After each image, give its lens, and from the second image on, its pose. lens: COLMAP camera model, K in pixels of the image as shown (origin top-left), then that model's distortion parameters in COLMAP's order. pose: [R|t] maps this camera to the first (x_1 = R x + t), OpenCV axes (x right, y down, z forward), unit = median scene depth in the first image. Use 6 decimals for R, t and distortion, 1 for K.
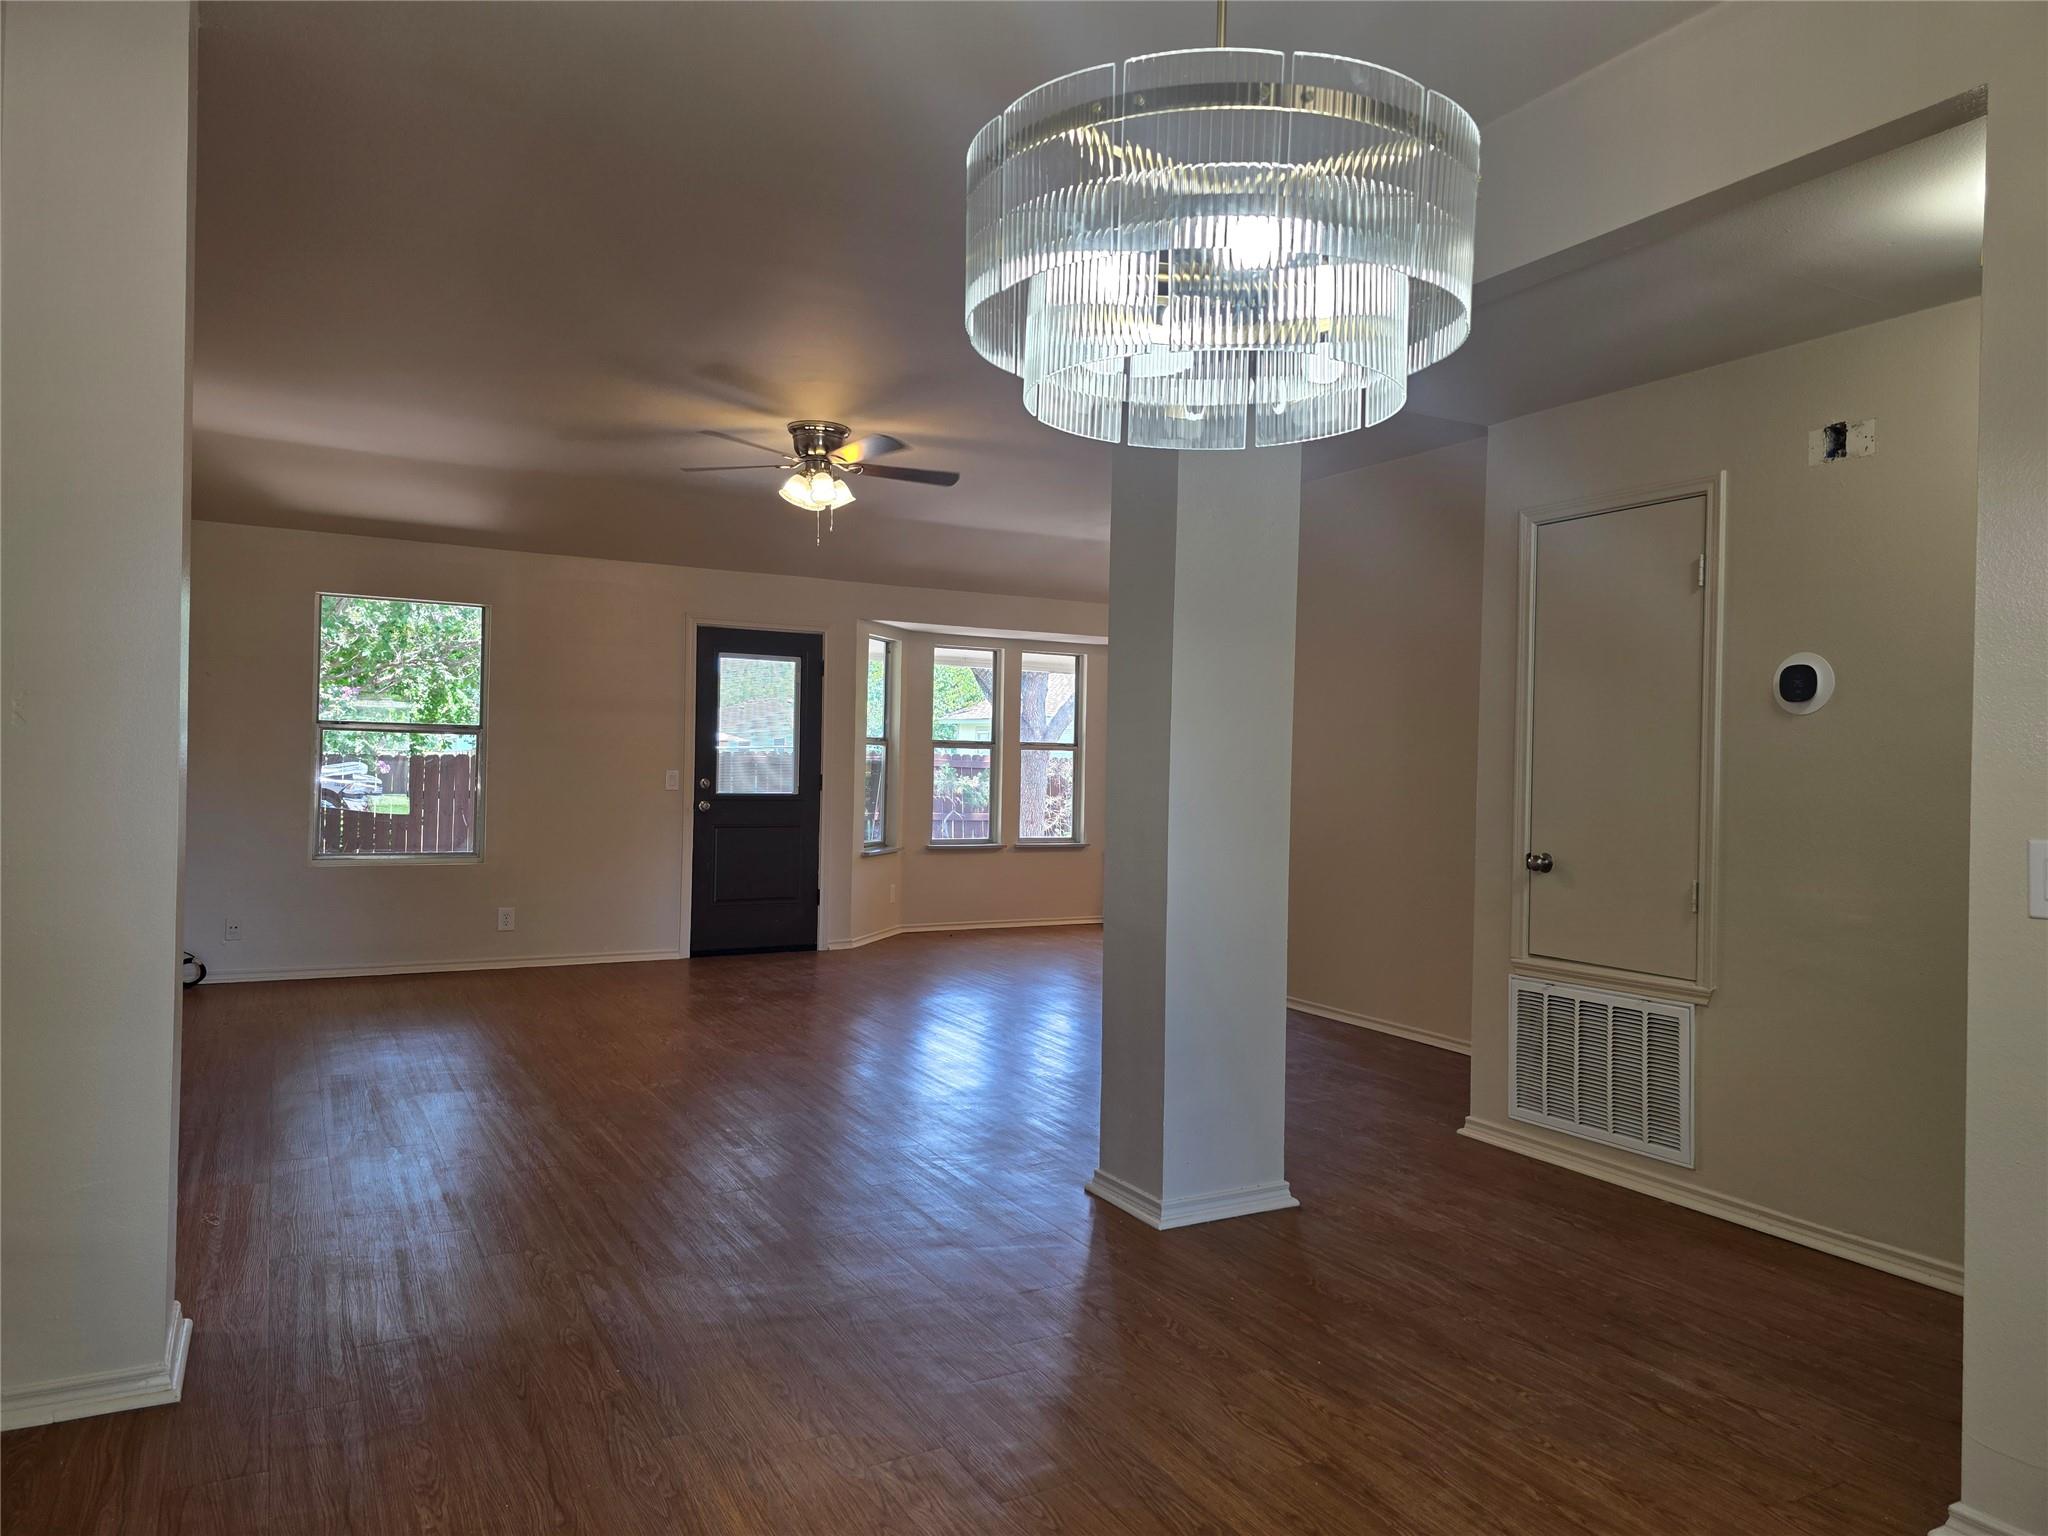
lens RADIAL K [[1376.7, 0, 1056.4], [0, 1376.7, 751.3], [0, 0, 1]] dist [0.031031, -0.003452]
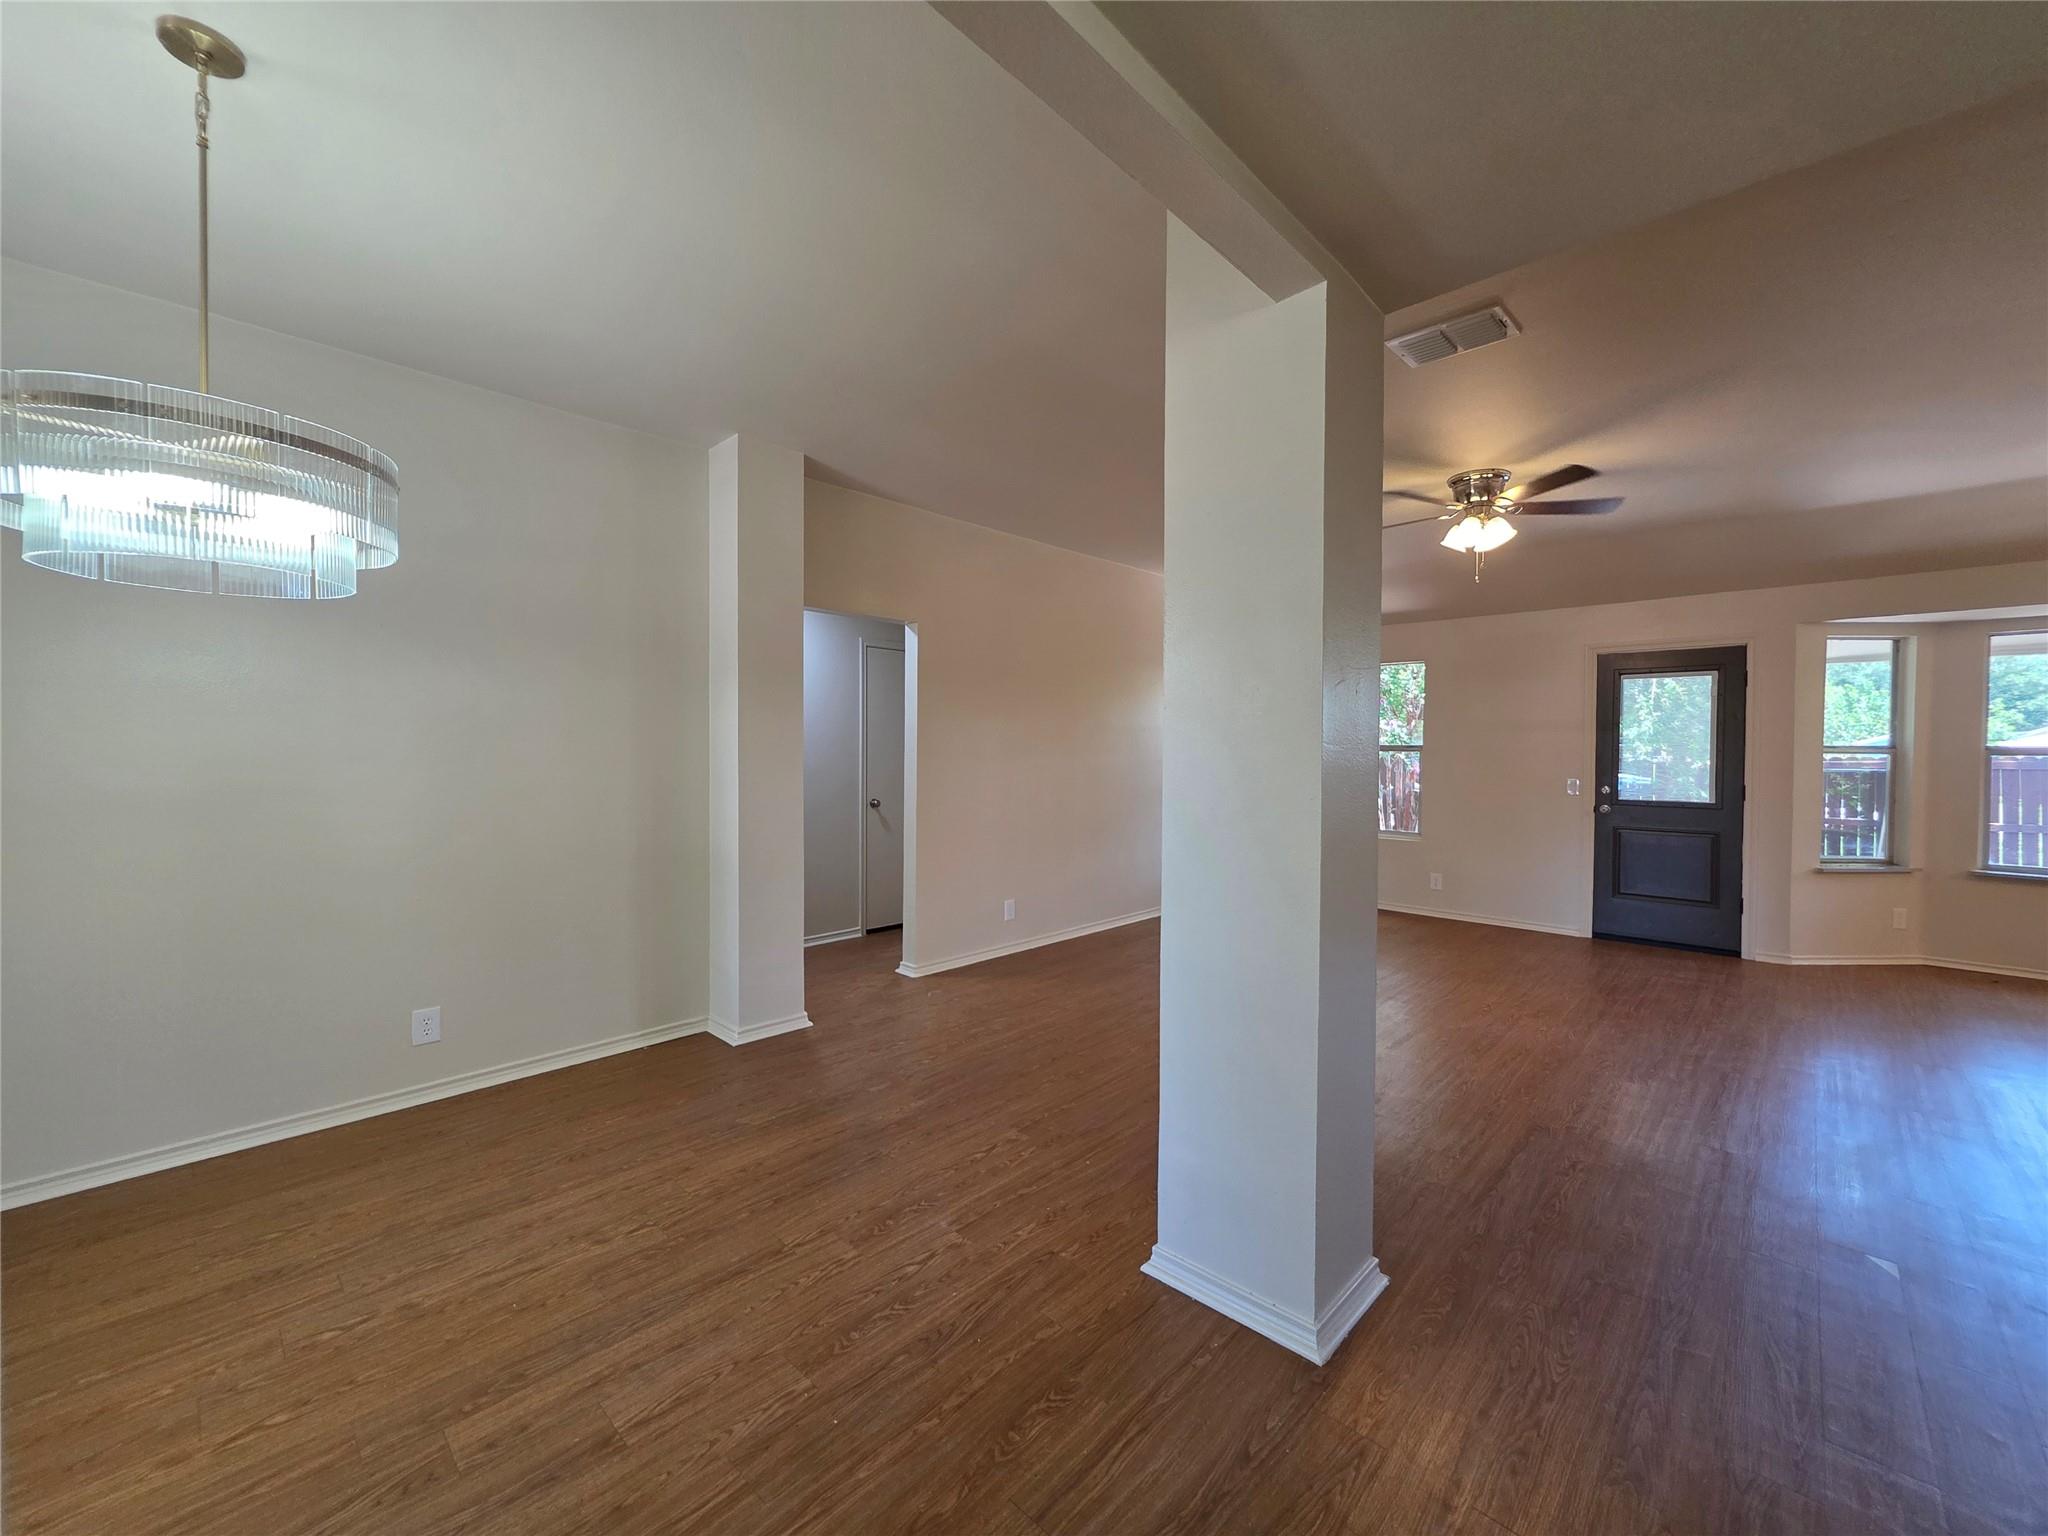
lens RADIAL K [[821.9, 0, 1024.7], [0, 821.9, 761.6], [0, 0, 1]] dist [0.001281, 0.000156]
pose [[0.282049, -0.003742, -0.959393, 0.267254], [0.008576, 0.999962, -0.001379, -0.003815], [0.959362, -0.007839, 0.282070, 0.336453]]
